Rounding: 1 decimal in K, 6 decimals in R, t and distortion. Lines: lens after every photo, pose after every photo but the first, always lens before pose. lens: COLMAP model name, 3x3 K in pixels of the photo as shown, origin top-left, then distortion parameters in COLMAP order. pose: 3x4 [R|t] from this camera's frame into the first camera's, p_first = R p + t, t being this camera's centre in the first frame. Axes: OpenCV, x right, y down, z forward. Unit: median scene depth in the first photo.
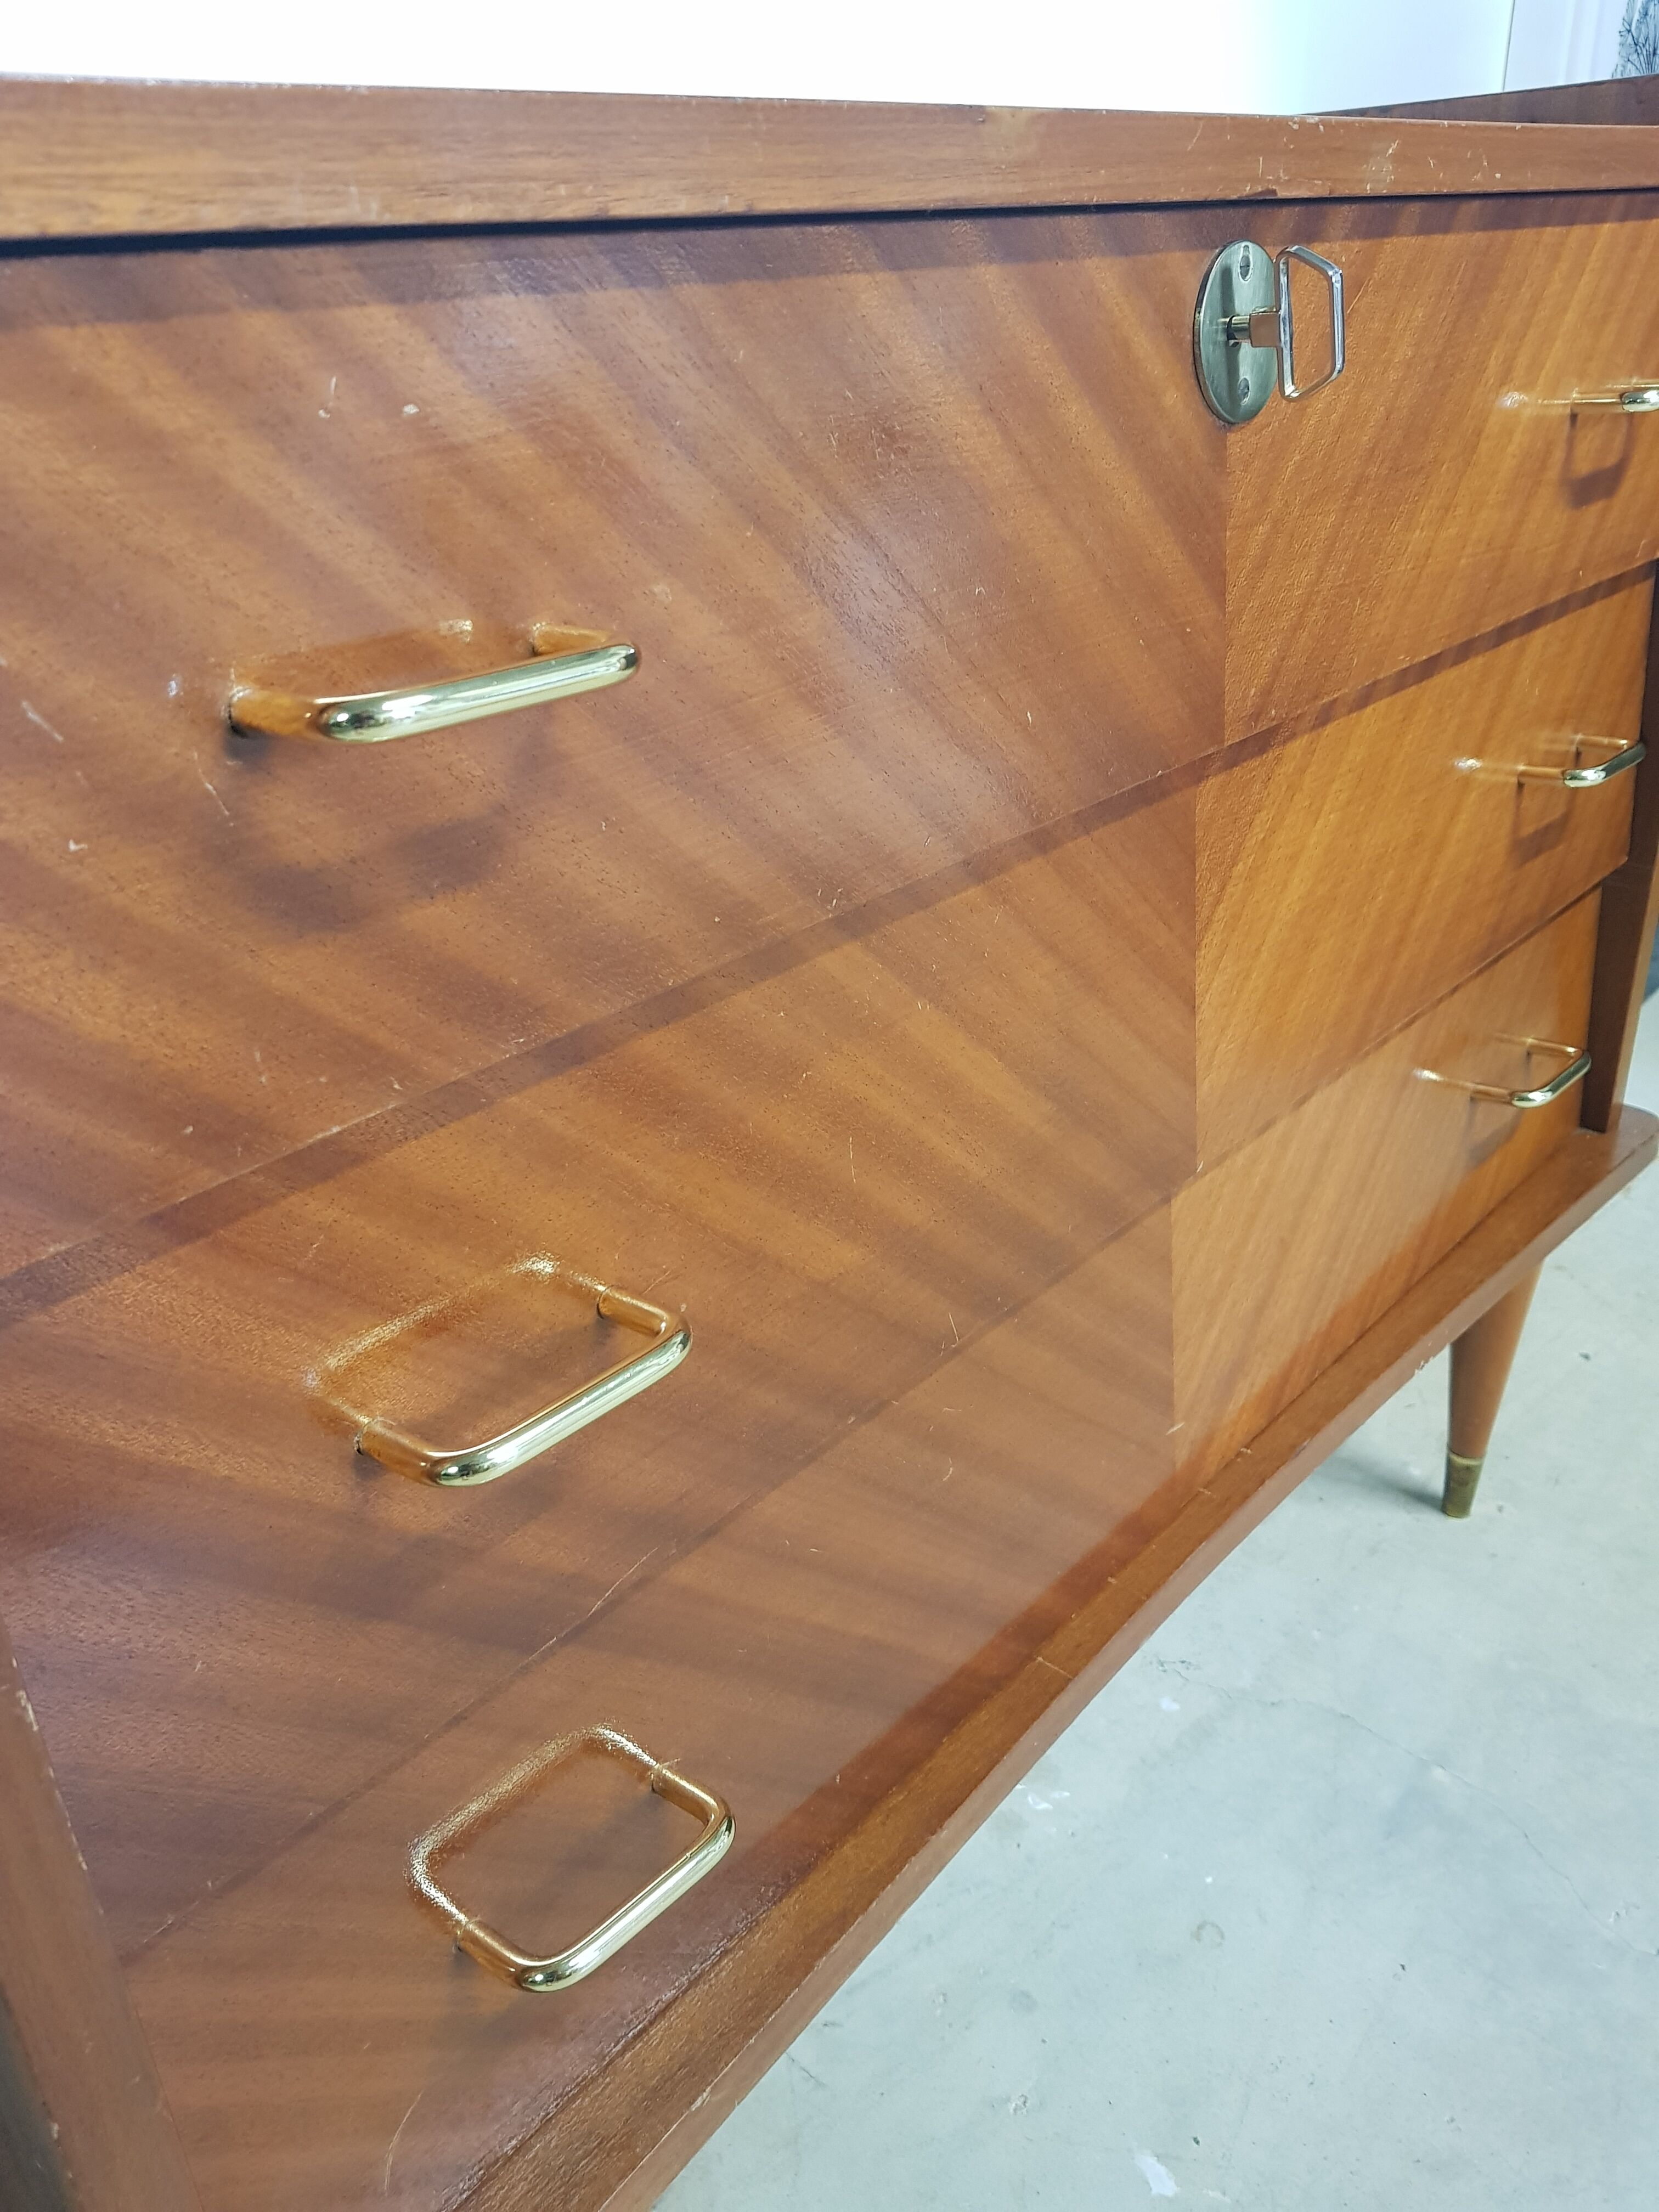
lens RADIAL K [[1723.9, 0, 833.9], [0, 1723.9, 1102.0], [0, 0, 1]] dist [0.000649, -0.027696]
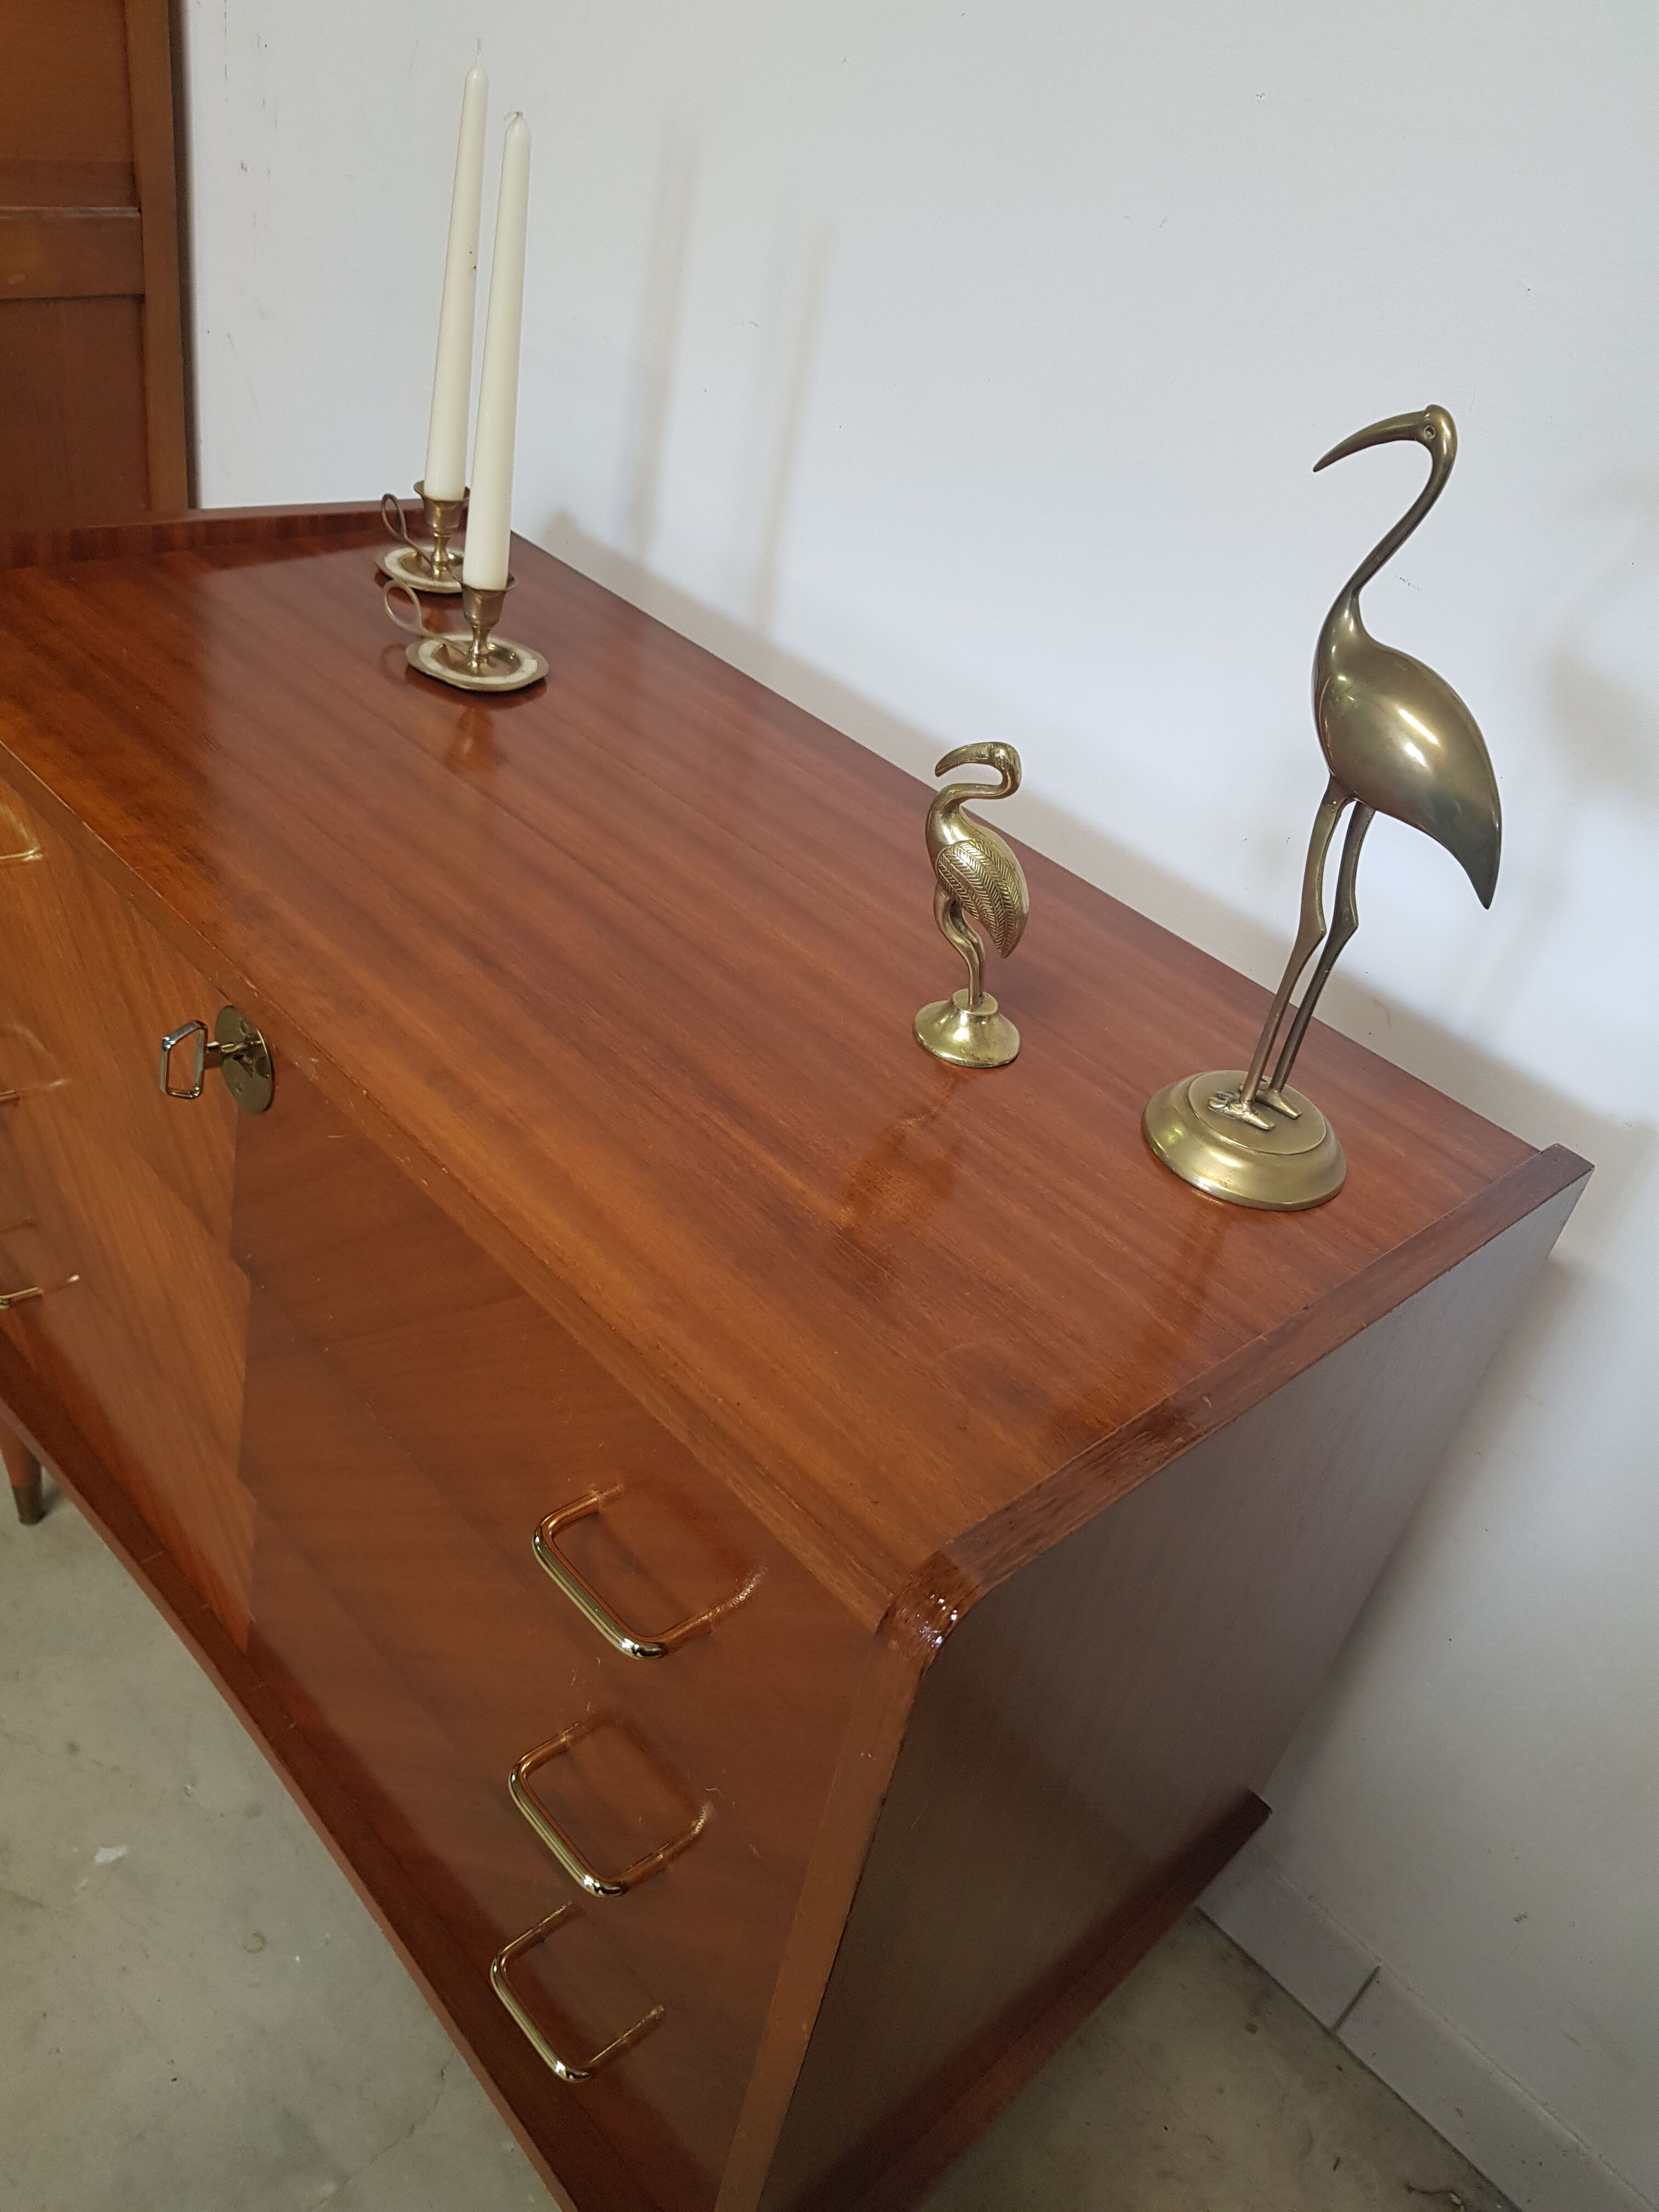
lens RADIAL K [[1723.9, 0, 840.2], [0, 1723.9, 1098.5], [0, 0, 1]] dist [0.000649, -0.027696]
pose [[-0.077023, 0.604328, -0.793004, 0.992864], [-0.598777, 0.607920, 0.521439, -1.072344], [0.797203, 0.514995, 0.315034, 0.669895]]
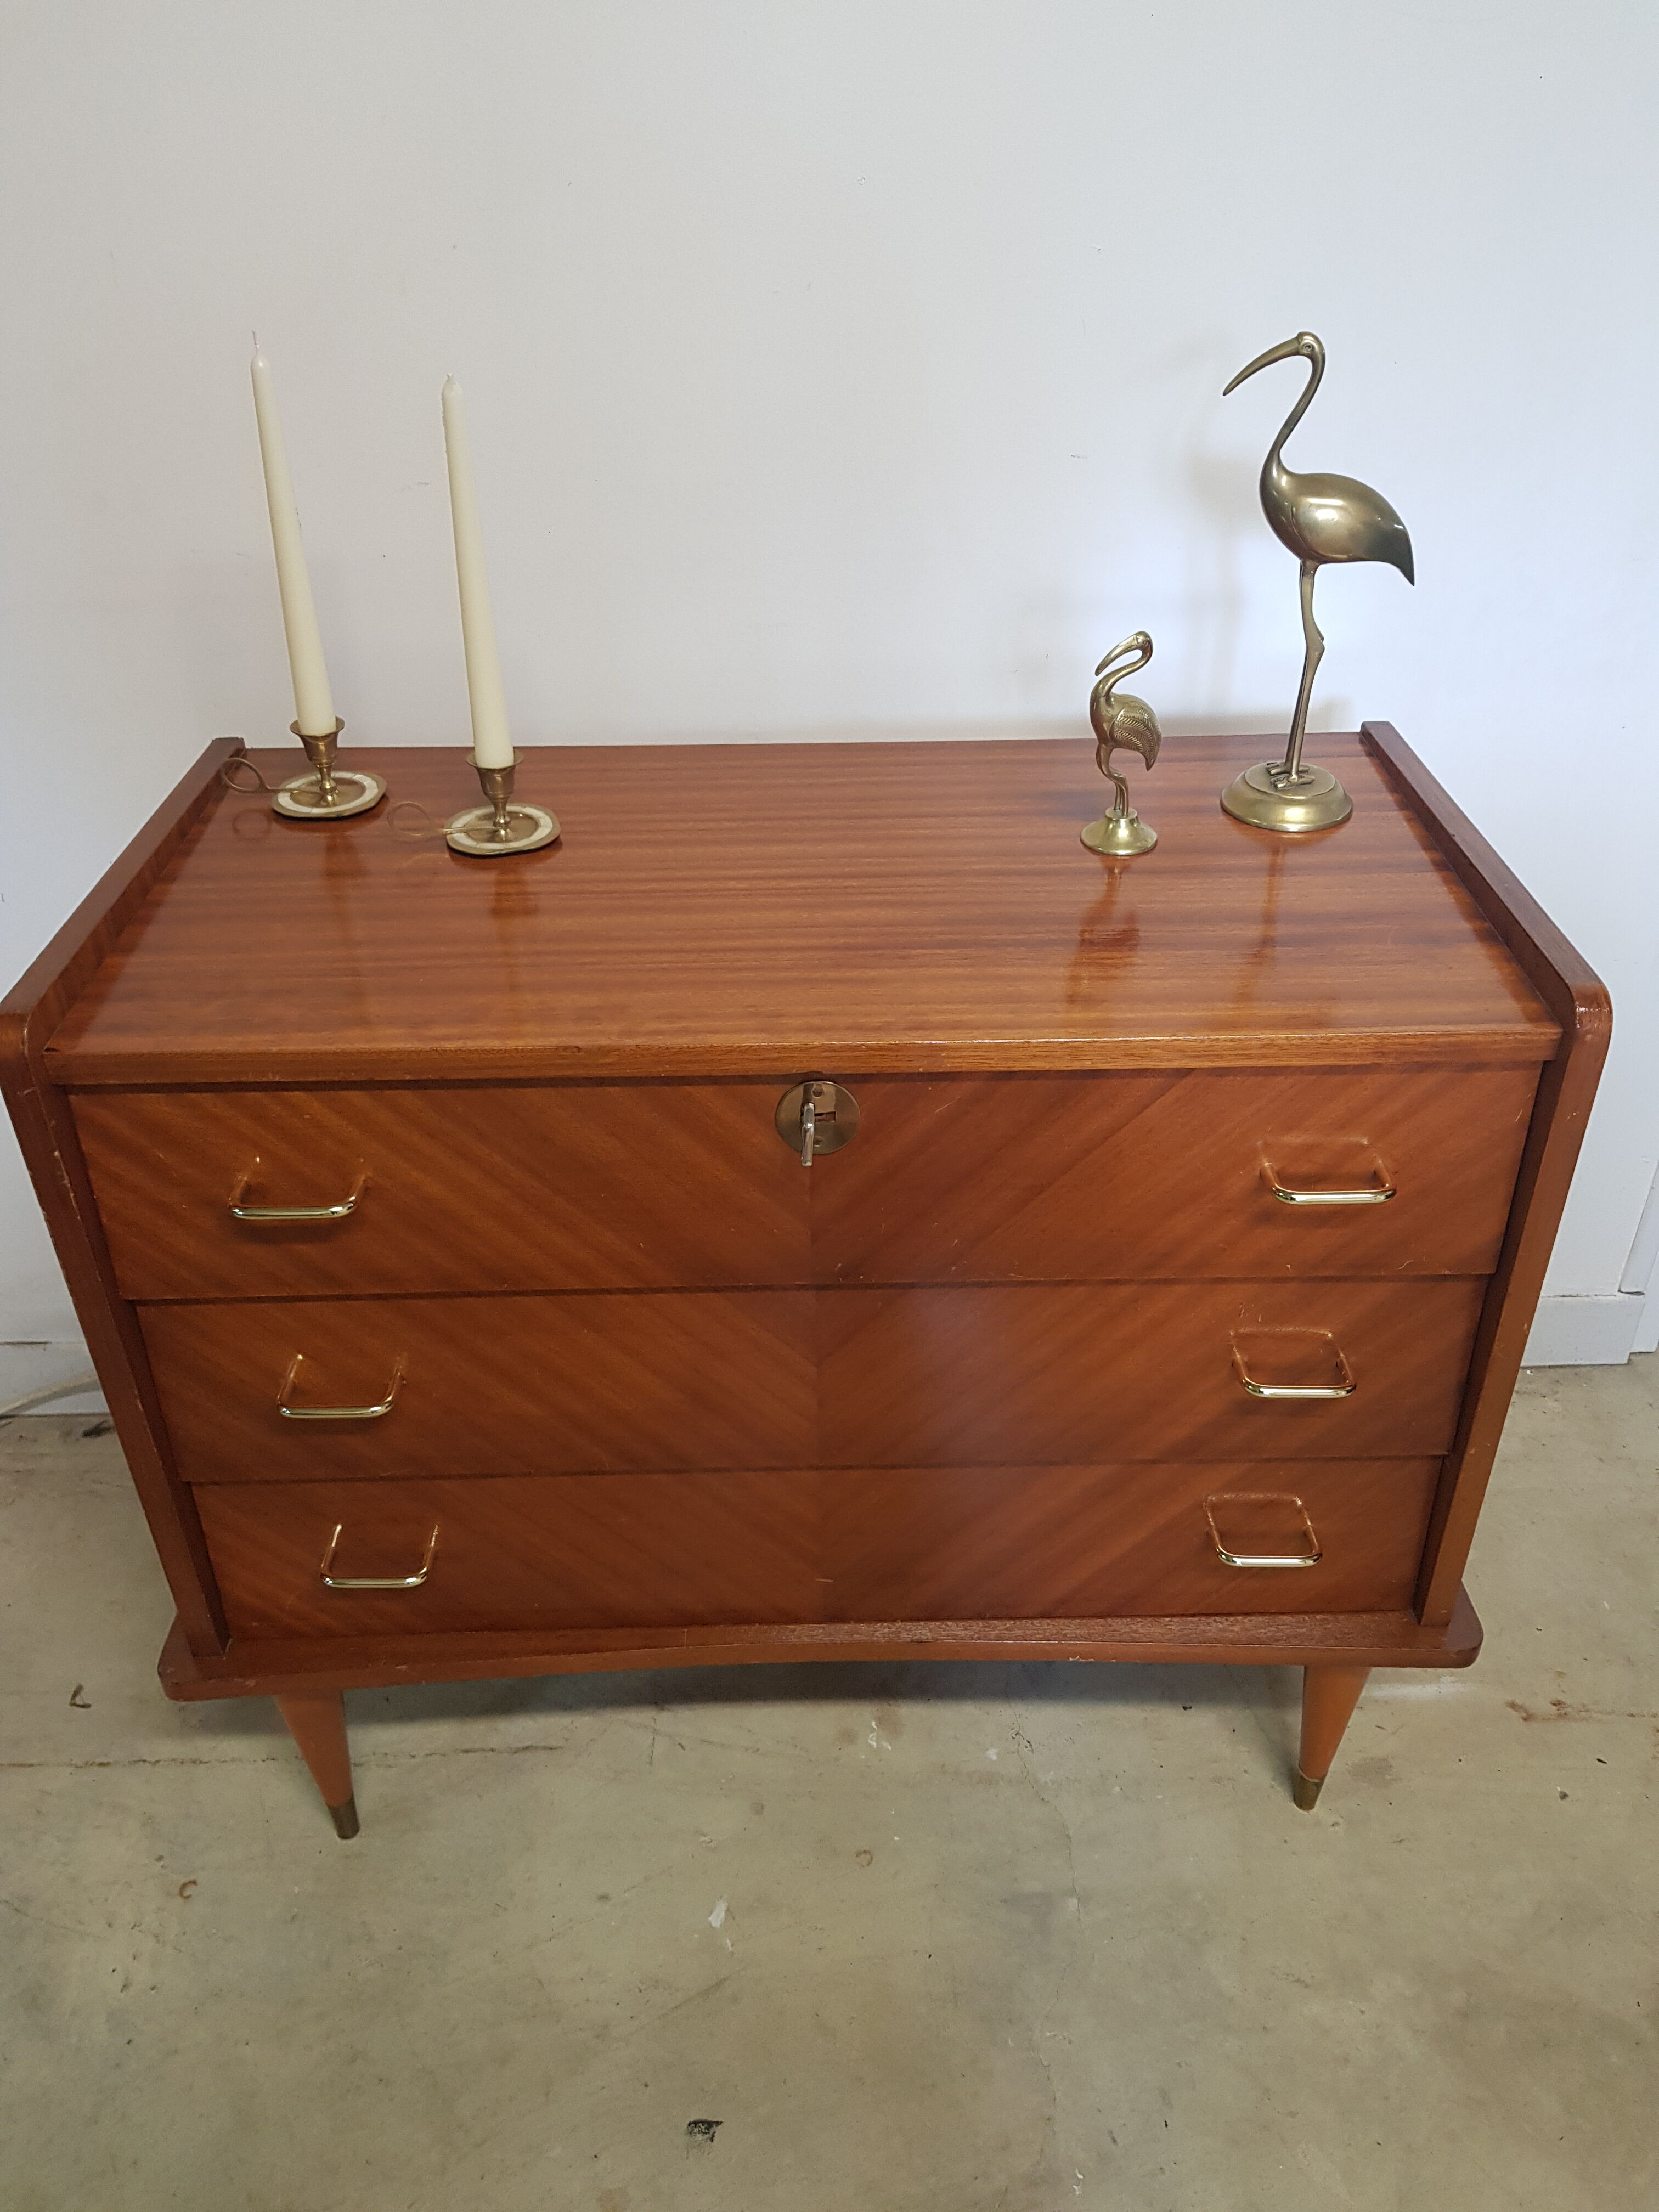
lens RADIAL K [[1723.9, 0, 841.9], [0, 1723.9, 1113.5], [0, 0, 1]] dist [0.000649, -0.027696]
pose [[0.685299, 0.441853, -0.578904, 0.966209], [-0.348841, 0.896948, 0.271649, -0.688891], [0.639276, 0.015785, 0.768815, -0.344363]]
